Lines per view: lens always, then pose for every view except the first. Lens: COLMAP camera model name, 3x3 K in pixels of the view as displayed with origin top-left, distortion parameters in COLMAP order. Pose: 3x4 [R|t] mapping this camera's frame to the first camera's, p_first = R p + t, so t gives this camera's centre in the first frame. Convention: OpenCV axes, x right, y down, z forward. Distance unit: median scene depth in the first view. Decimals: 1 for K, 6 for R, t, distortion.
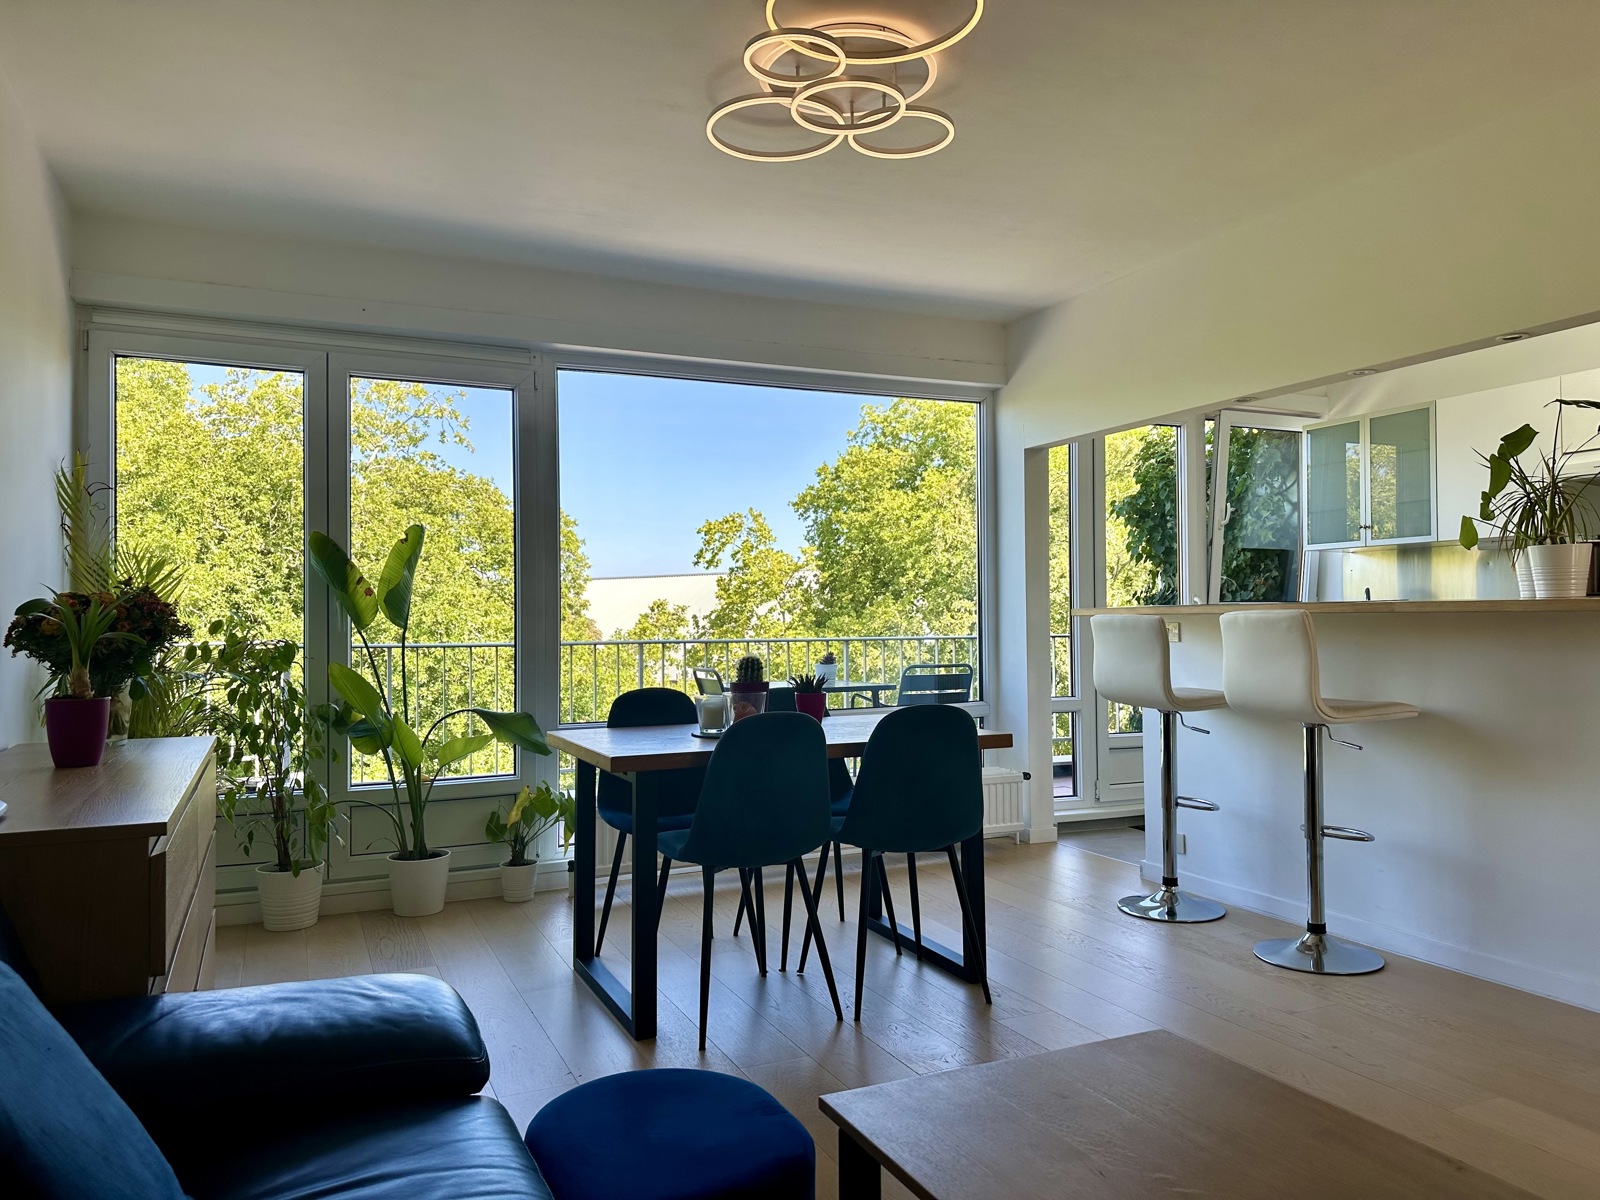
lens RADIAL K [[1116.0, 0, 800.0], [0, 1116.0, 600.0], [0, 0, 1]] dist [0.096441, -0.135865]
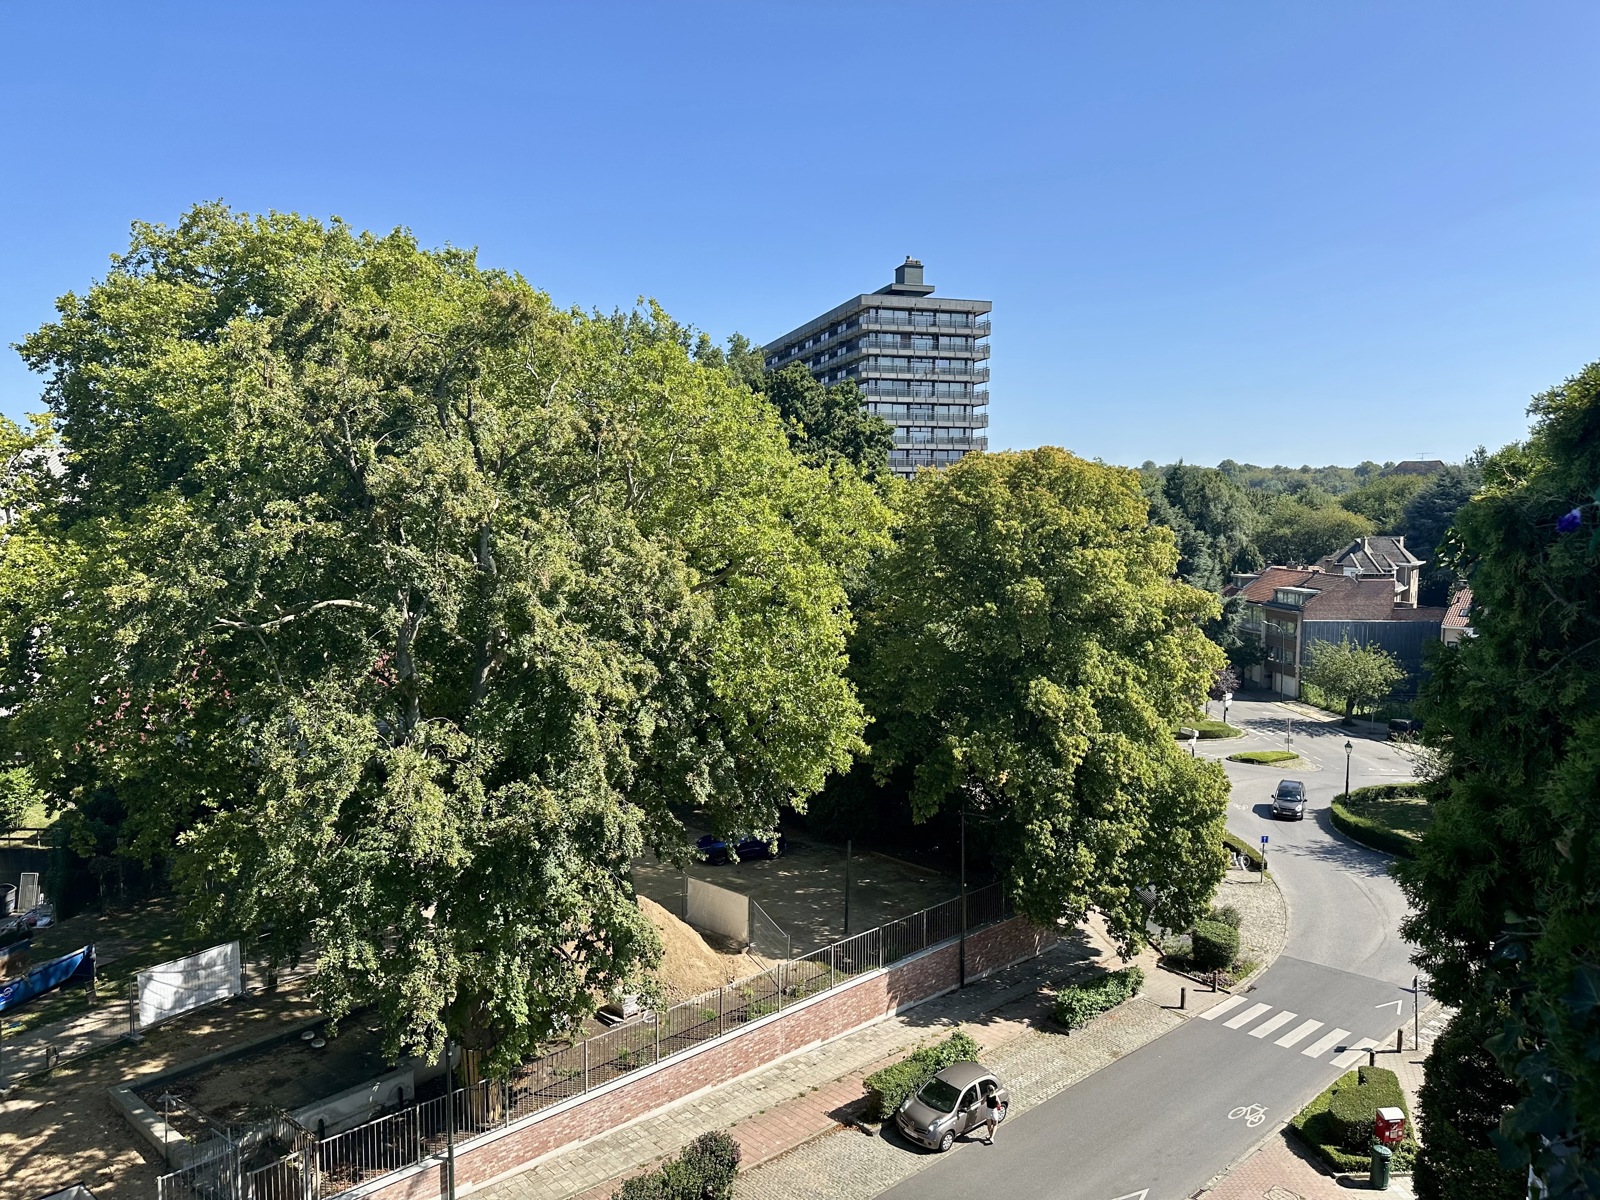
lens RADIAL K [[1116.0, 0, 800.0], [0, 1116.0, 600.0], [0, 0, 1]] dist [0.096441, -0.135865]
pose [[0.851757, -0.030199, 0.523067, 0.034141], [-0.020799, 0.995602, 0.091350, -0.006397], [-0.523525, -0.088687, 0.847382, 0.156372]]
